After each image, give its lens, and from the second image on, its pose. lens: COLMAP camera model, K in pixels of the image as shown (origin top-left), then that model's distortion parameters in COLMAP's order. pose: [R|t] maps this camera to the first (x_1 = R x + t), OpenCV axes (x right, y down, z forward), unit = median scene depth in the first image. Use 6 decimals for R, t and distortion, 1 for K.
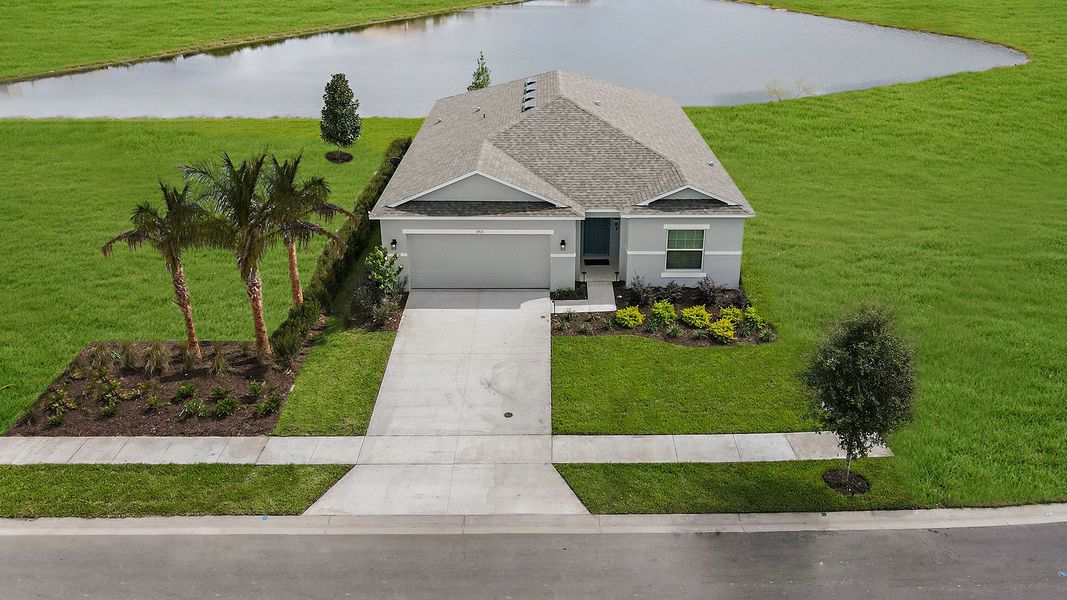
lens RADIAL K [[796.2, 0, 533.5], [0, 796.2, 300.0], [0, 0, 1]] dist [0.002919, 0.001451]
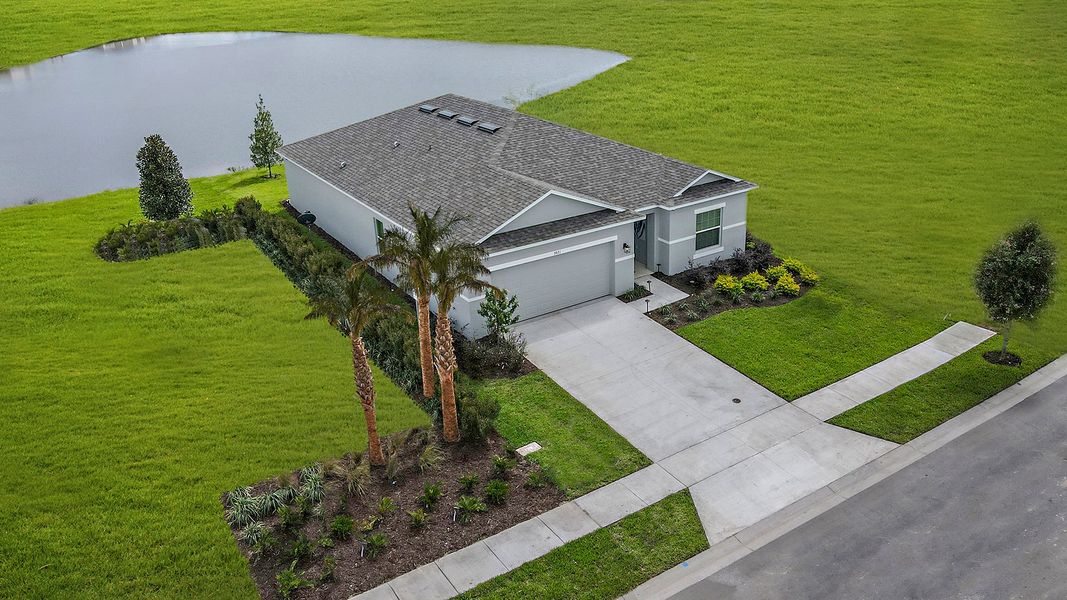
lens RADIAL K [[796.2, 0, 533.5], [0, 796.2, 300.0], [0, 0, 1]] dist [0.002919, 0.001451]
pose [[0.841811, -0.242100, 0.482433, -0.584080], [0.259193, 0.965291, 0.032139, -0.068709], [-0.473469, 0.097988, 0.875343, 0.161162]]
